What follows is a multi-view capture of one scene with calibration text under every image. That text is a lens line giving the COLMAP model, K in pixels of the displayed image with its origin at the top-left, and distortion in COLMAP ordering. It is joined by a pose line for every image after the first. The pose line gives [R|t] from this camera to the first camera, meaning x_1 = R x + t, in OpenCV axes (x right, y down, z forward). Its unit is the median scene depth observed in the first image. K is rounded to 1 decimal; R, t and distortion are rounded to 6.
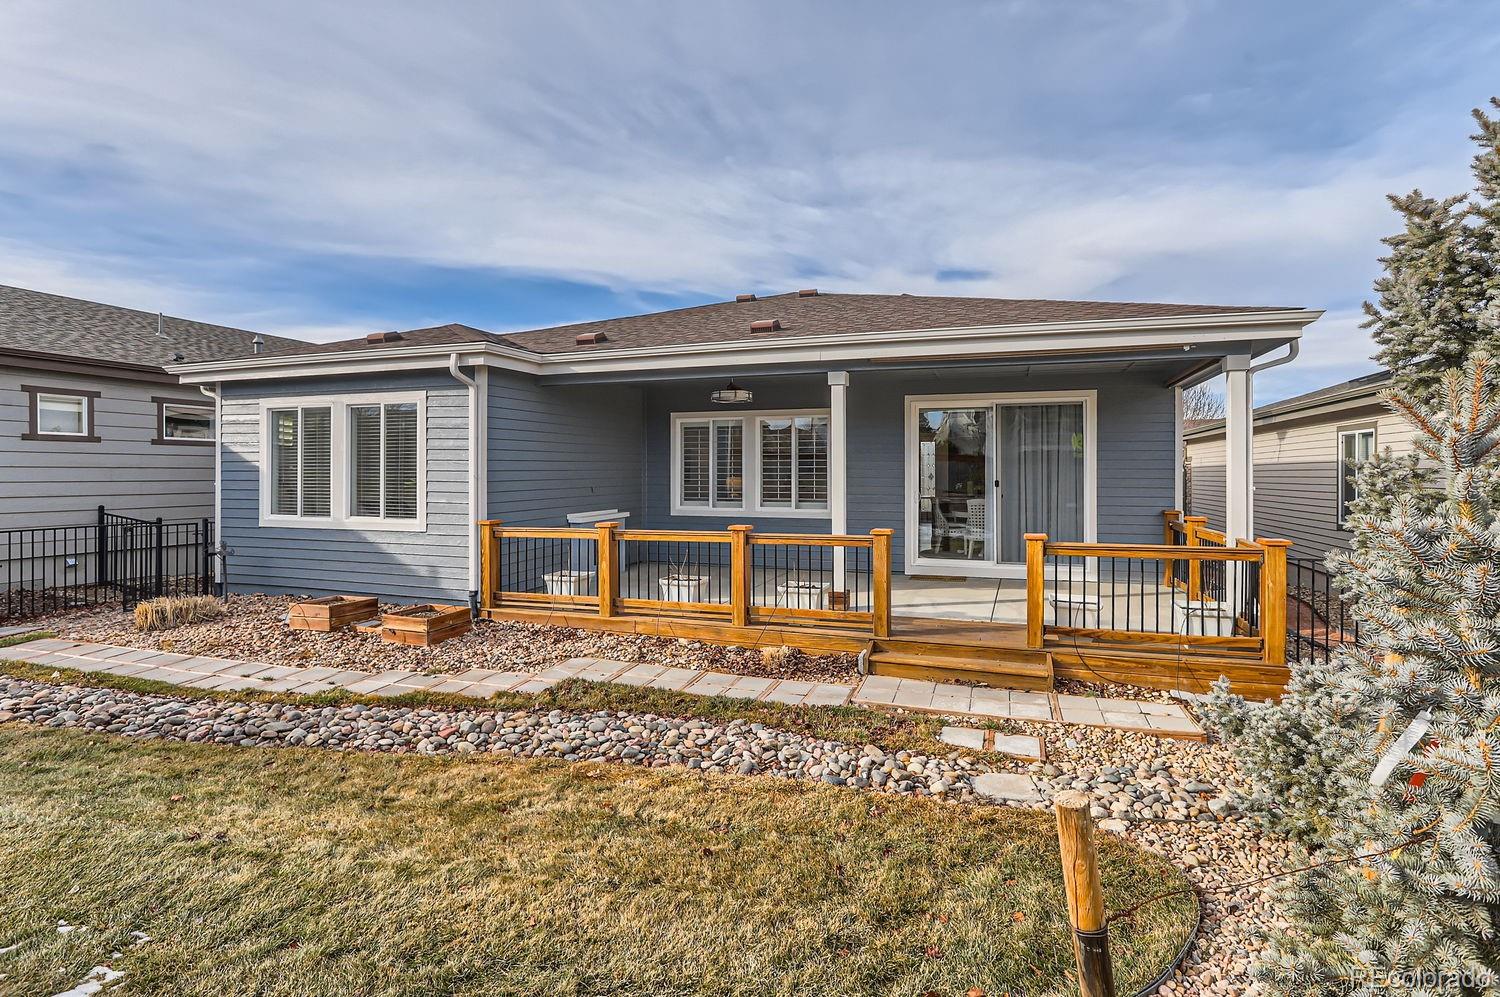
lens RADIAL K [[720.3, 0, 750.0], [0, 720.3, 498.5], [0, 0, 1]] dist [-0.045195, 0.026016]
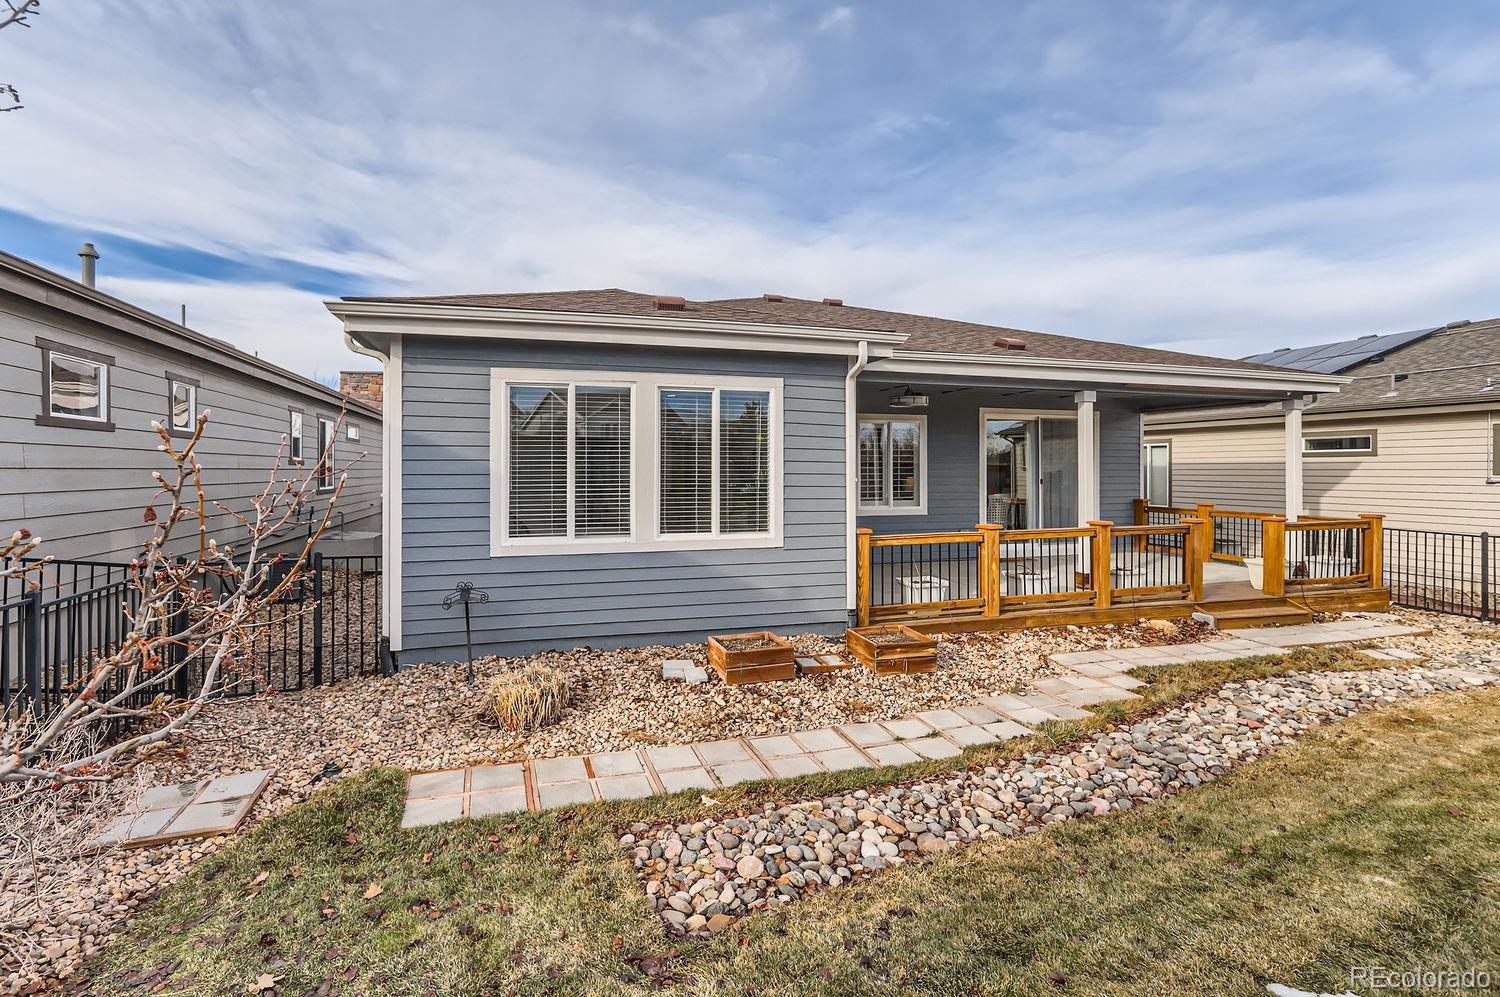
lens RADIAL K [[724.5, 0, 705.1], [0, 724.5, 494.5], [0, 0, 1]] dist [-0.003295, 0.000032]
pose [[0.824219, -0.020333, 0.565906, -0.906935], [0.023357, 0.999725, 0.001900, -0.016439], [-0.565789, 0.011652, 0.824468, 0.312098]]
